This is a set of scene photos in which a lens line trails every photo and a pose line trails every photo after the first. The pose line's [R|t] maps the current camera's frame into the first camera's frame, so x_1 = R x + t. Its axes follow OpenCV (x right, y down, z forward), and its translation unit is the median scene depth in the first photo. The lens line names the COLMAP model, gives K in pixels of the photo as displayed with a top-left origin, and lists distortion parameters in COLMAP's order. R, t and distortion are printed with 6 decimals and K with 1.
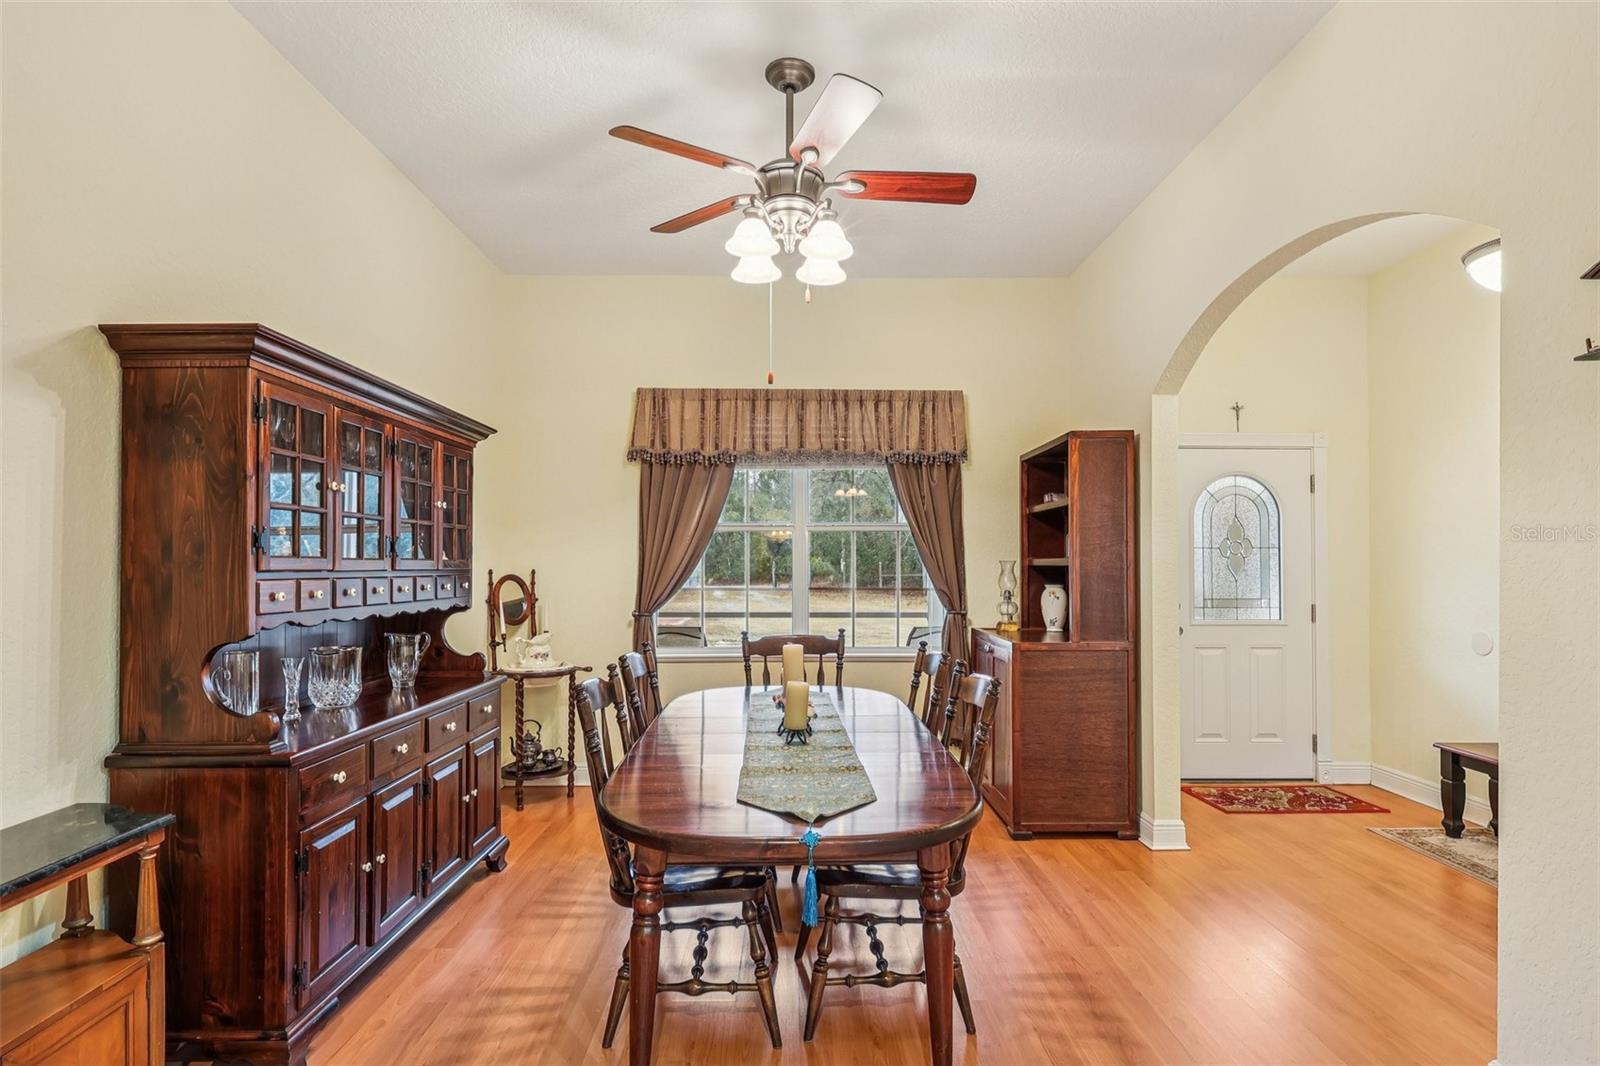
lens RADIAL K [[780.0, 0, 793.2], [0, 780.0, 563.2], [0, 0, 1]] dist [-0.002340, 0.000296]
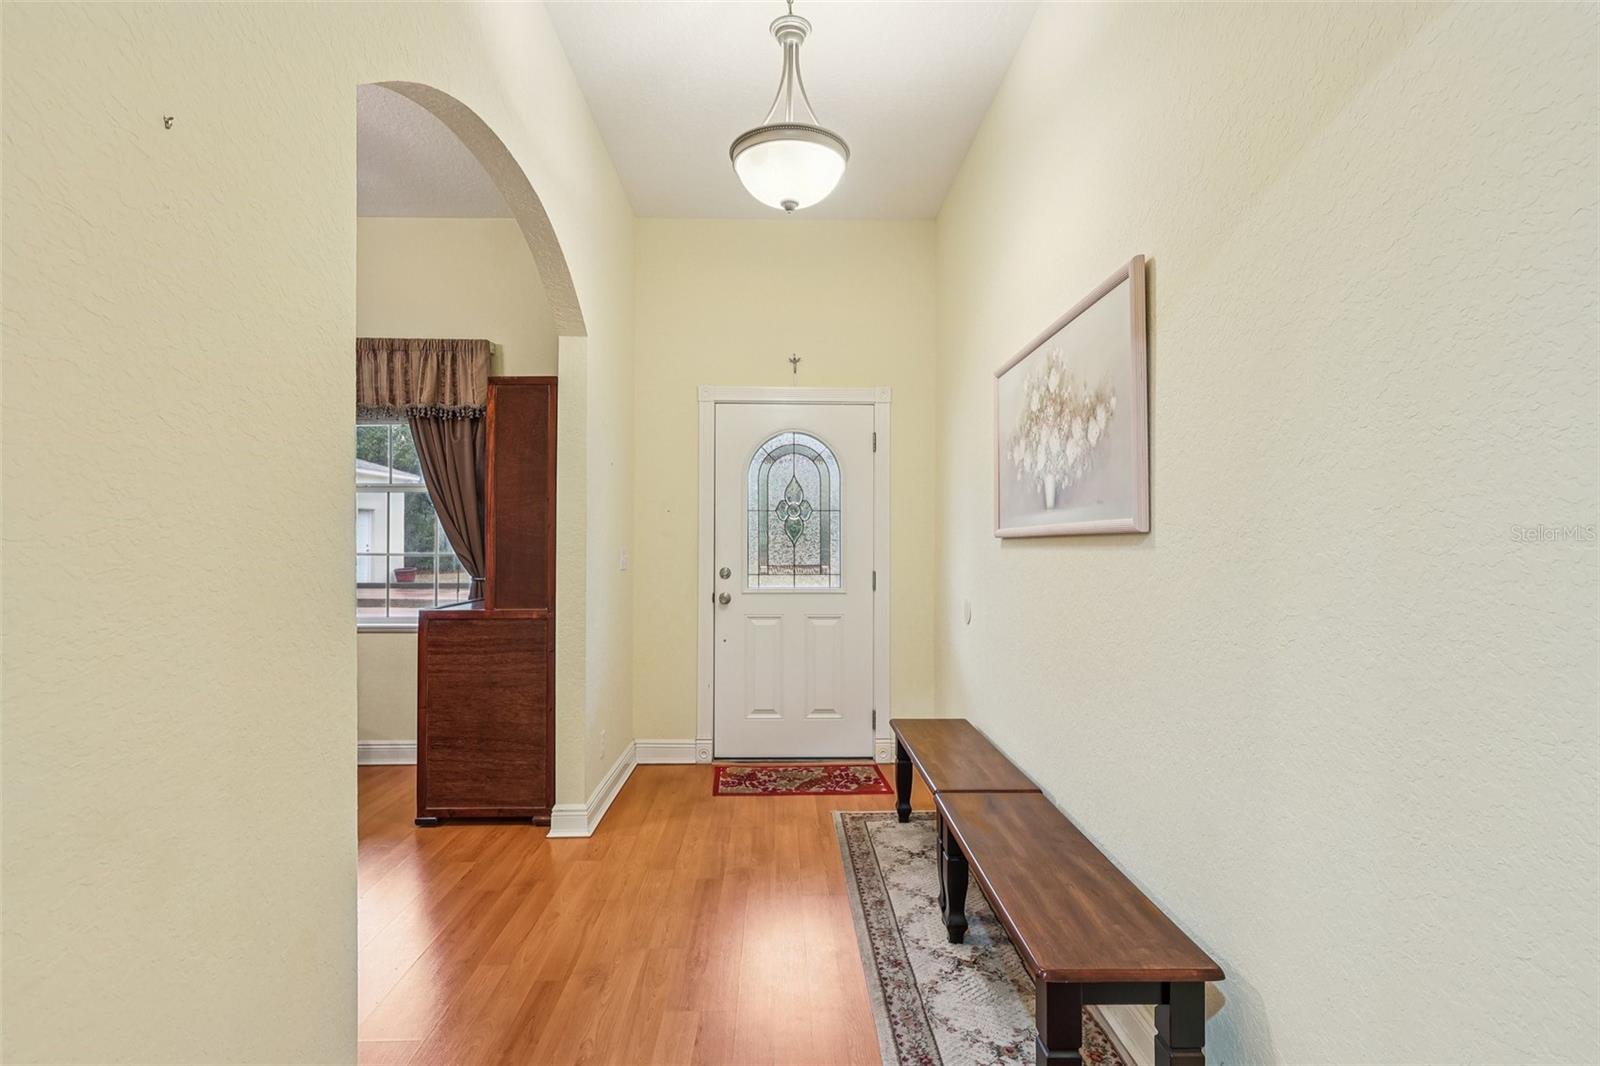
lens RADIAL K [[780.0, 0, 800.4], [0, 780.0, 545.5], [0, 0, 1]] dist [-0.002340, 0.000296]
pose [[0.999911, -0.000013, 0.013327, 0.705548], [-0.000098, 0.999965, 0.008346, 0.018383], [-0.013327, -0.008347, 0.999876, 0.083620]]
